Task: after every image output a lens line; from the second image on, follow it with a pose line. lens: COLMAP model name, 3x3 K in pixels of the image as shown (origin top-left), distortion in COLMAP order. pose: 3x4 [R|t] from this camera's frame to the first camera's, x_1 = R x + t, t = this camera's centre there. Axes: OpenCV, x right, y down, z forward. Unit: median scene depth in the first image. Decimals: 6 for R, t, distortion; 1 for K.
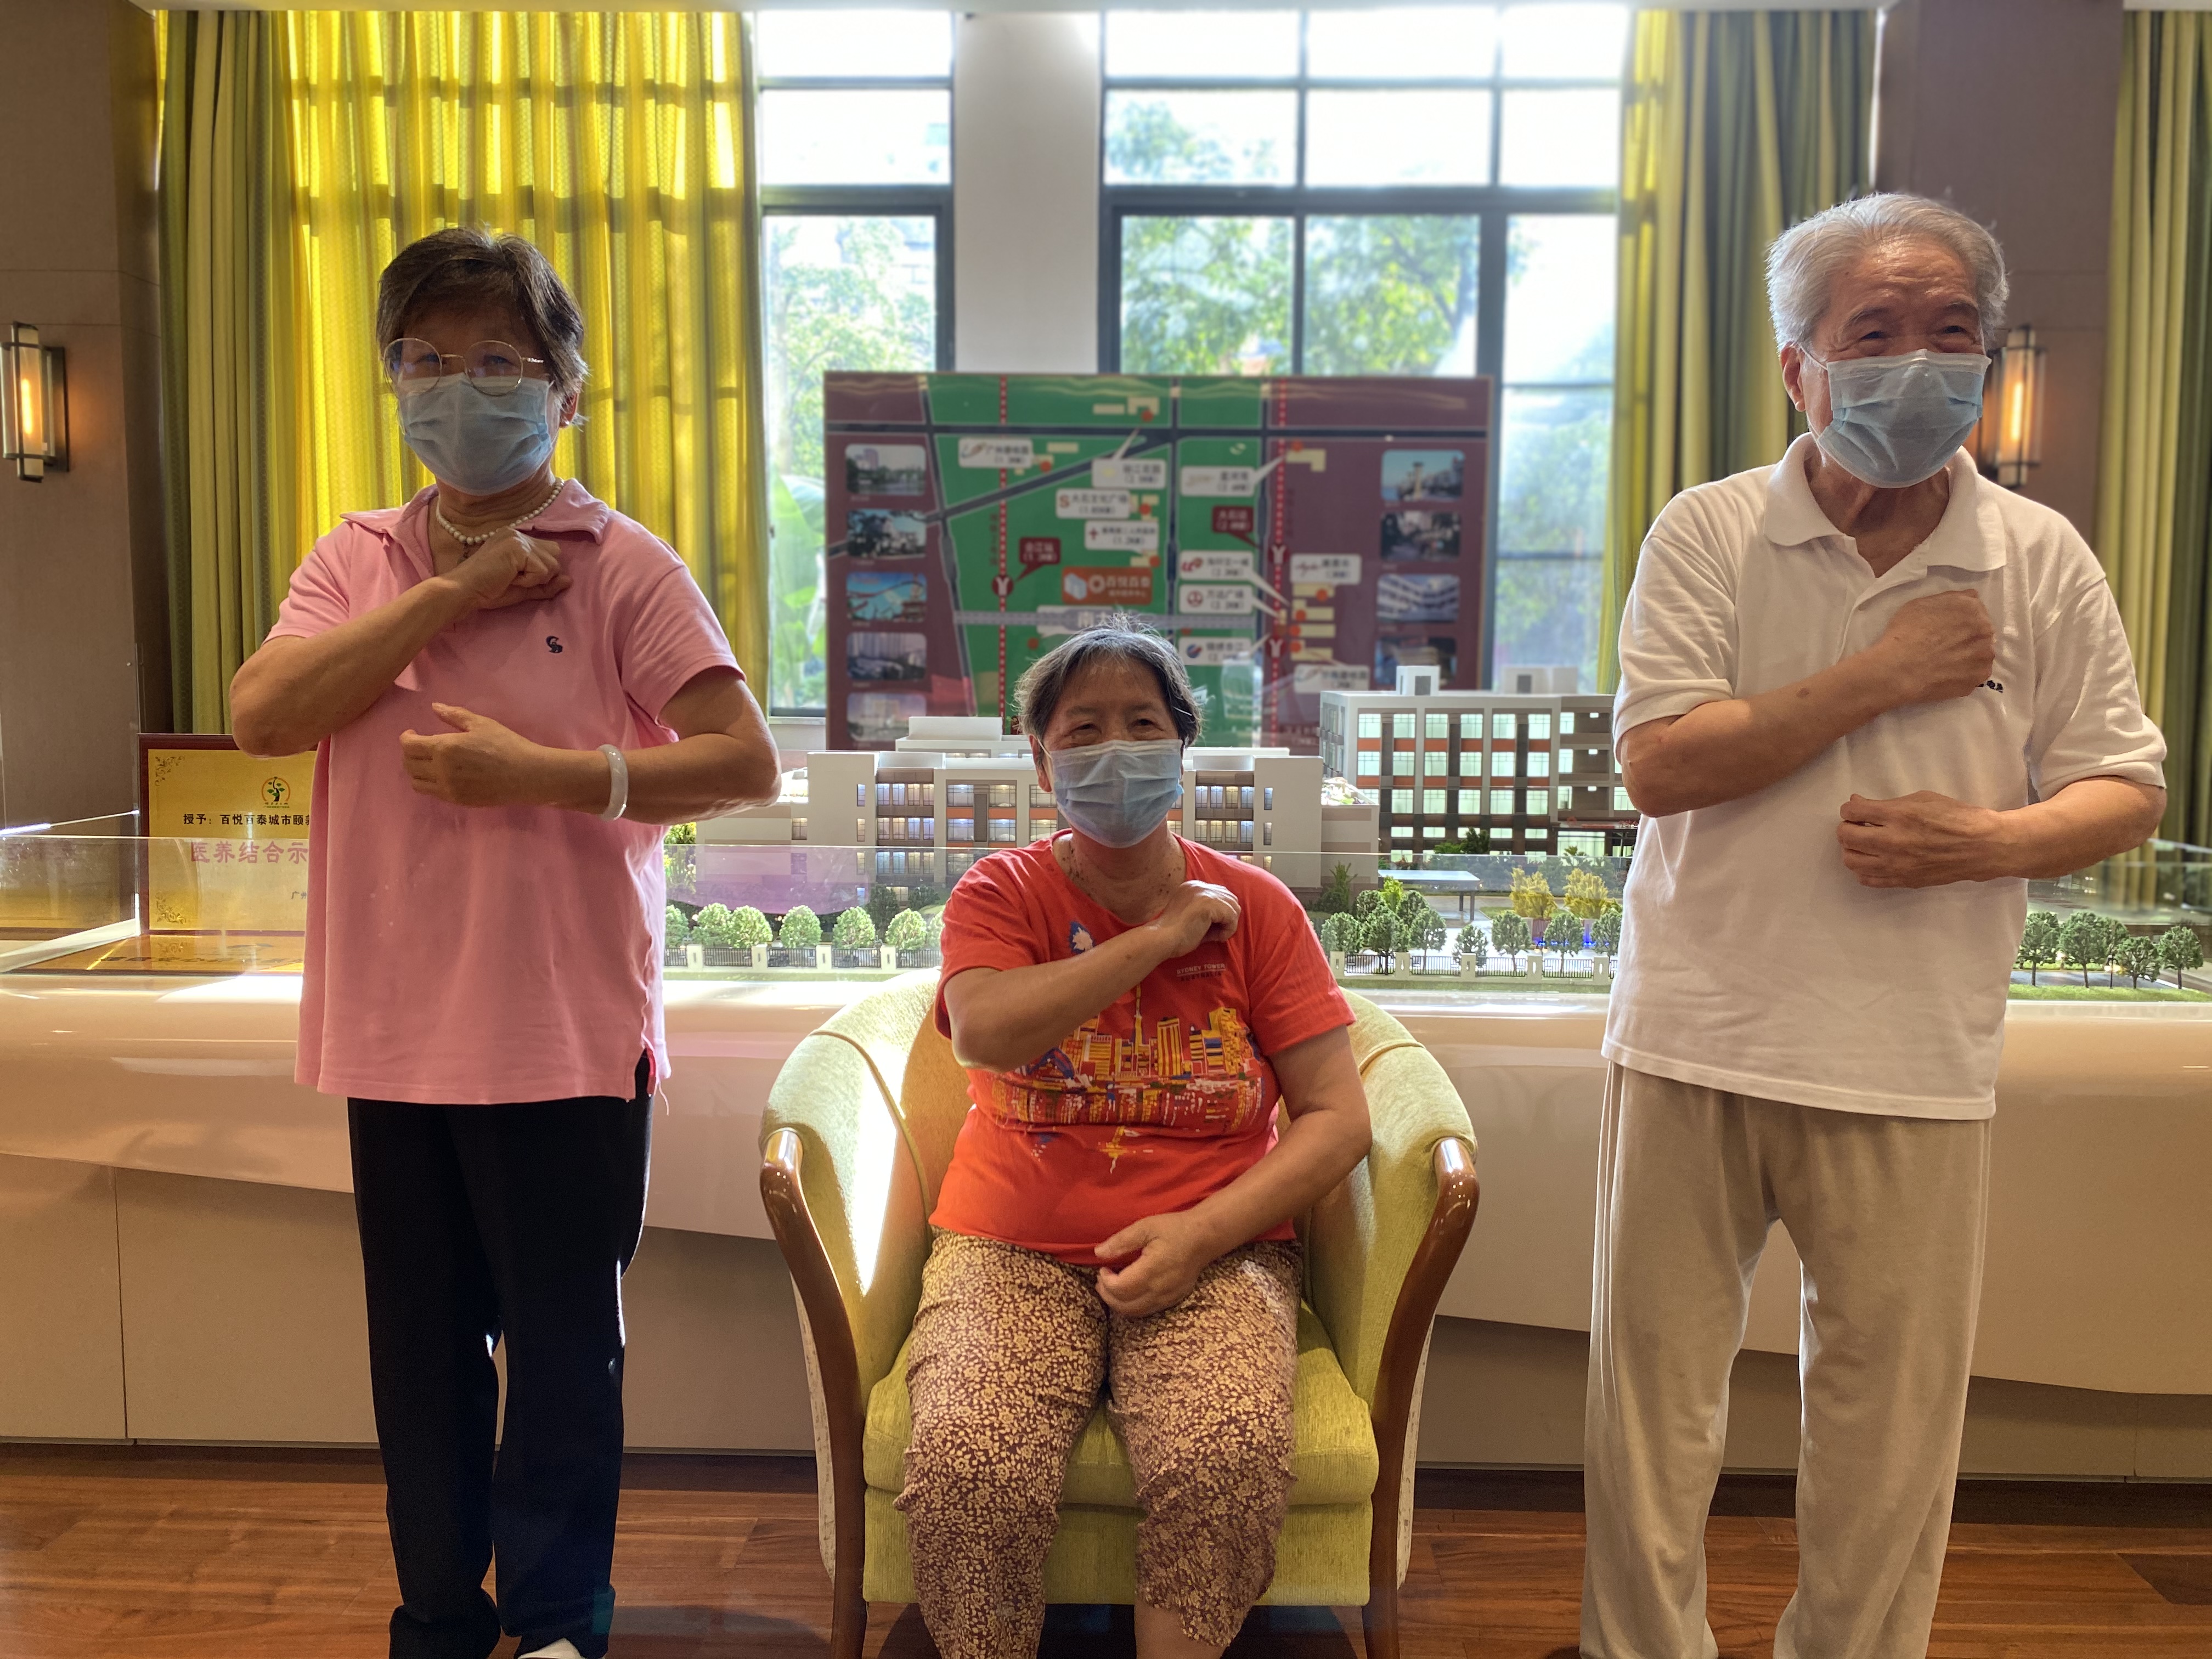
lens RADIAL K [[1652.5, 0, 1116.0], [0, 1652.5, 826.6], [0, 0, 1]] dist [0.005566, -0.002027]
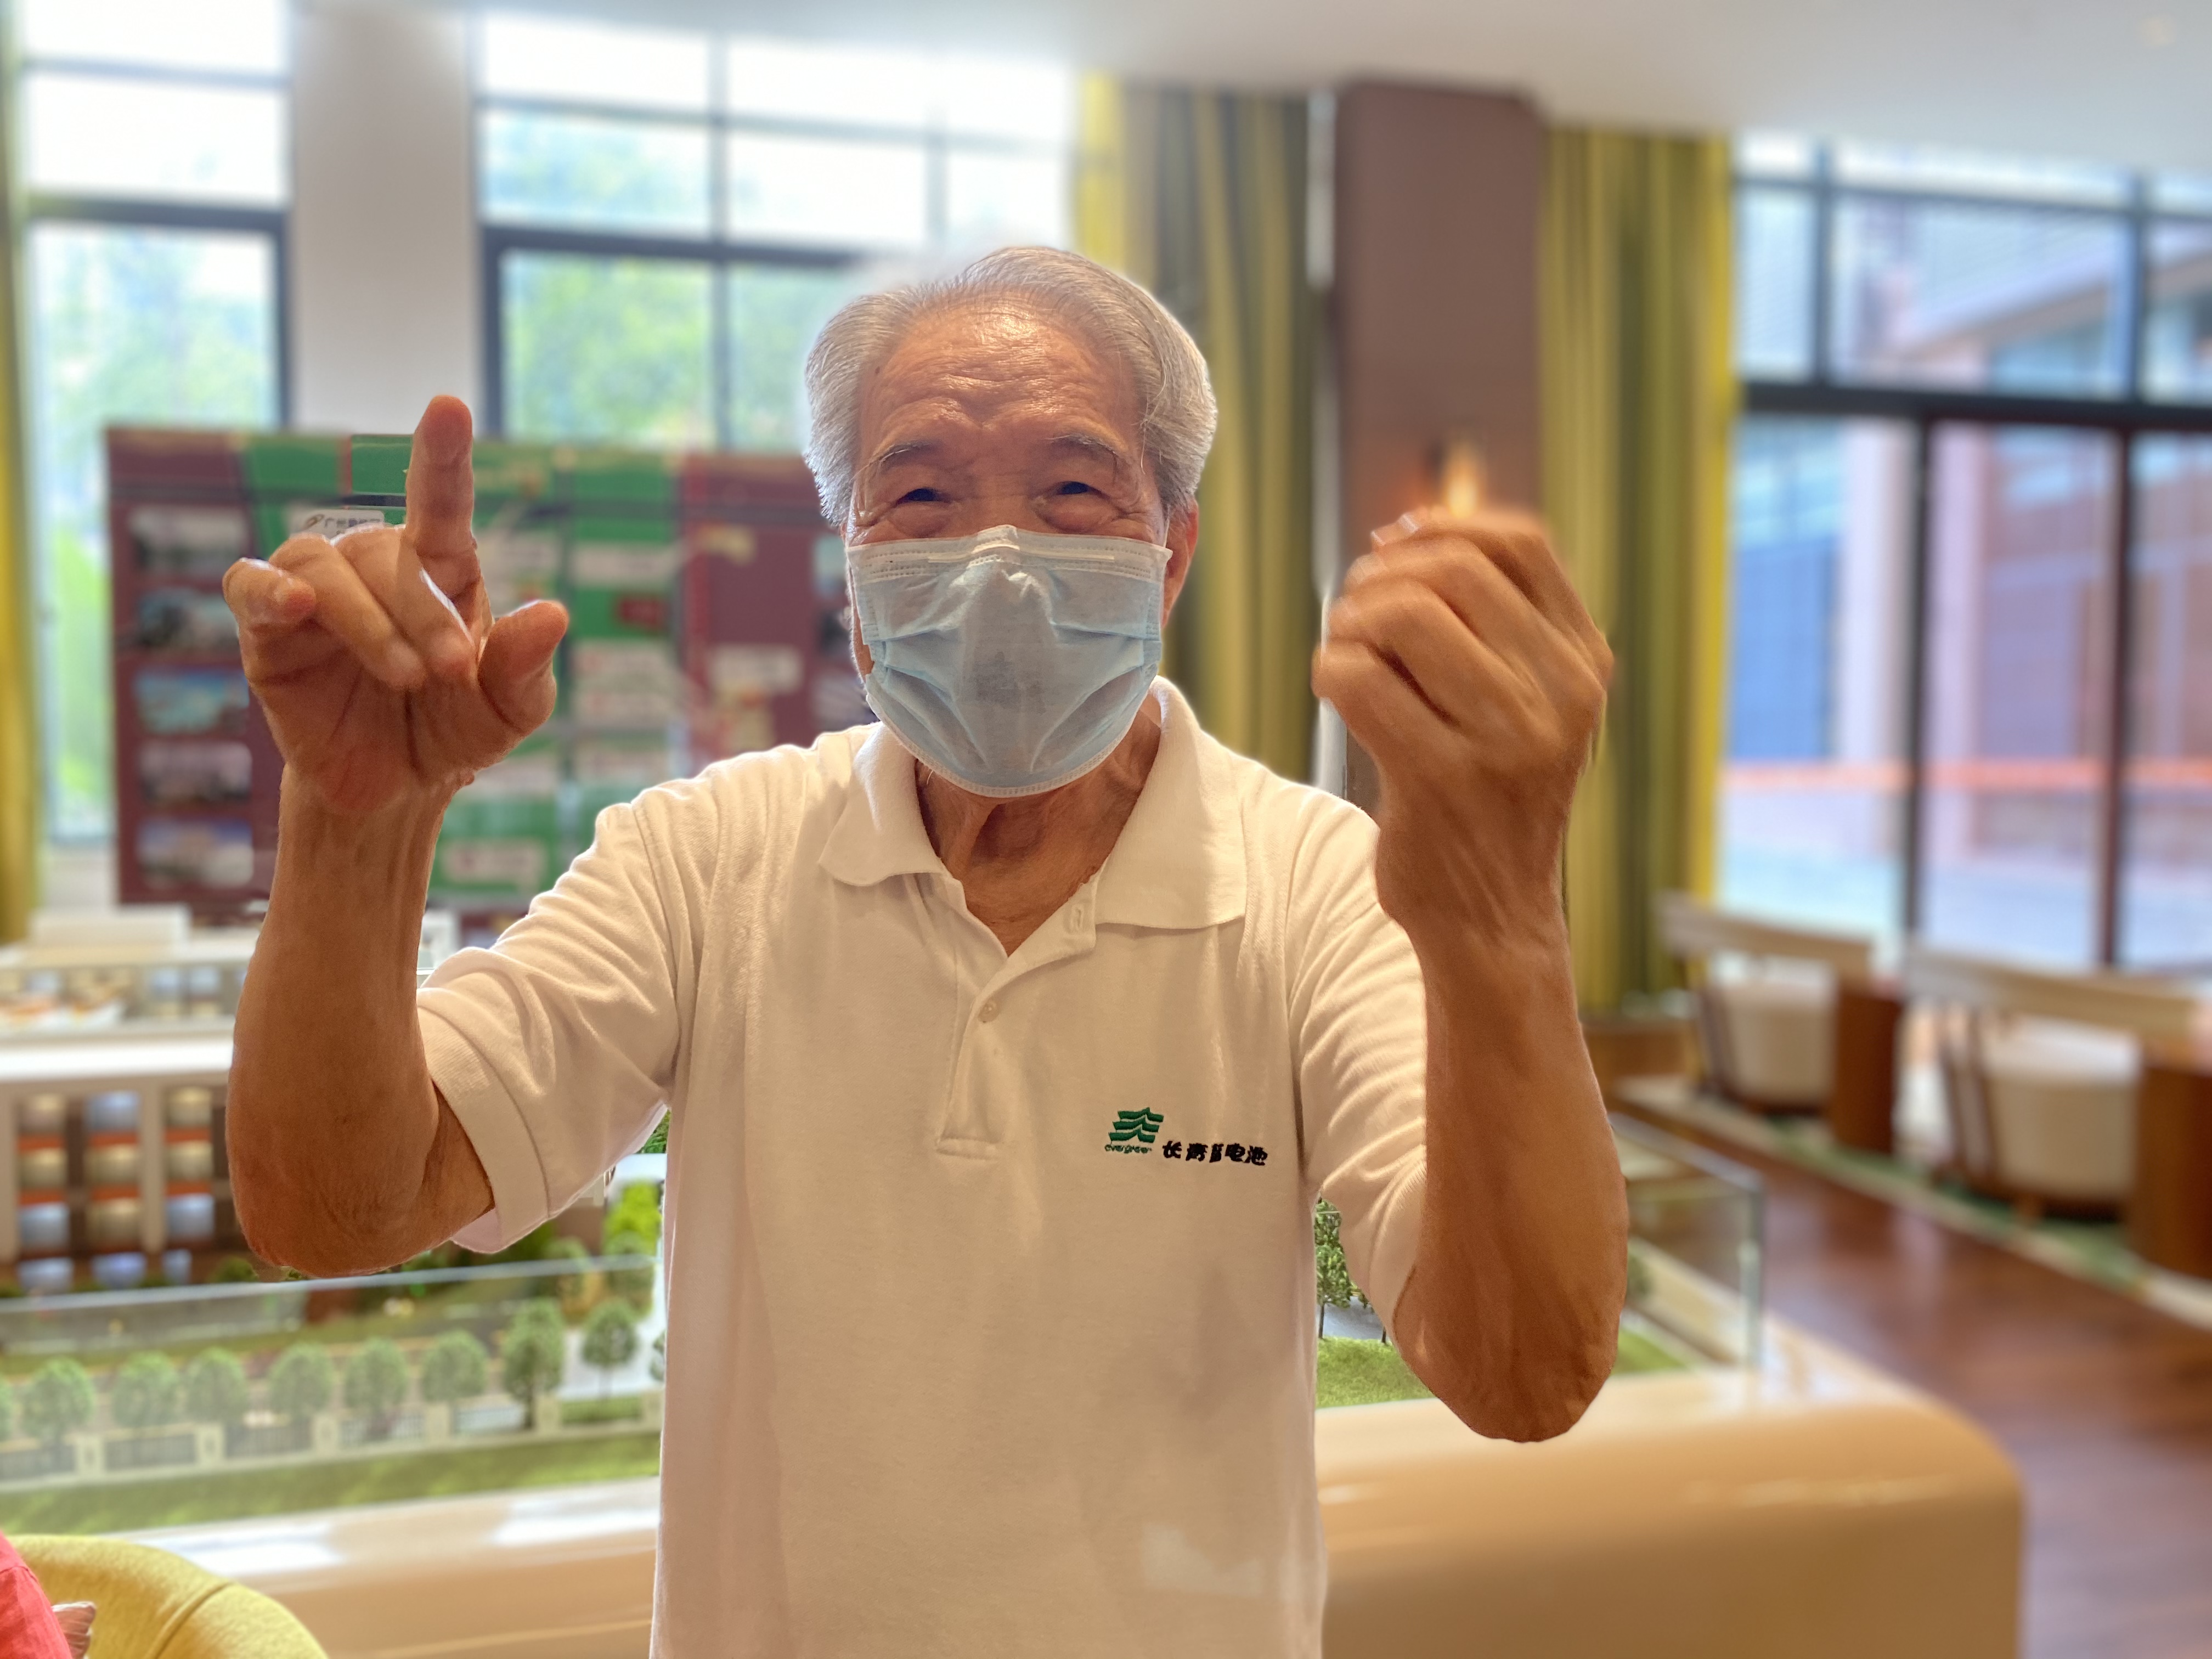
lens RADIAL K [[1647.5, 0, 1094.7], [0, 1647.5, 836.4], [0, 0, 1]] dist [0.007641, -0.009111]
pose [[0.966938, -0.022524, 0.254014, 0.077911], [0.030194, 0.999197, -0.026335, -0.037898], [-0.253217, 0.033134, 0.966842, 0.111079]]
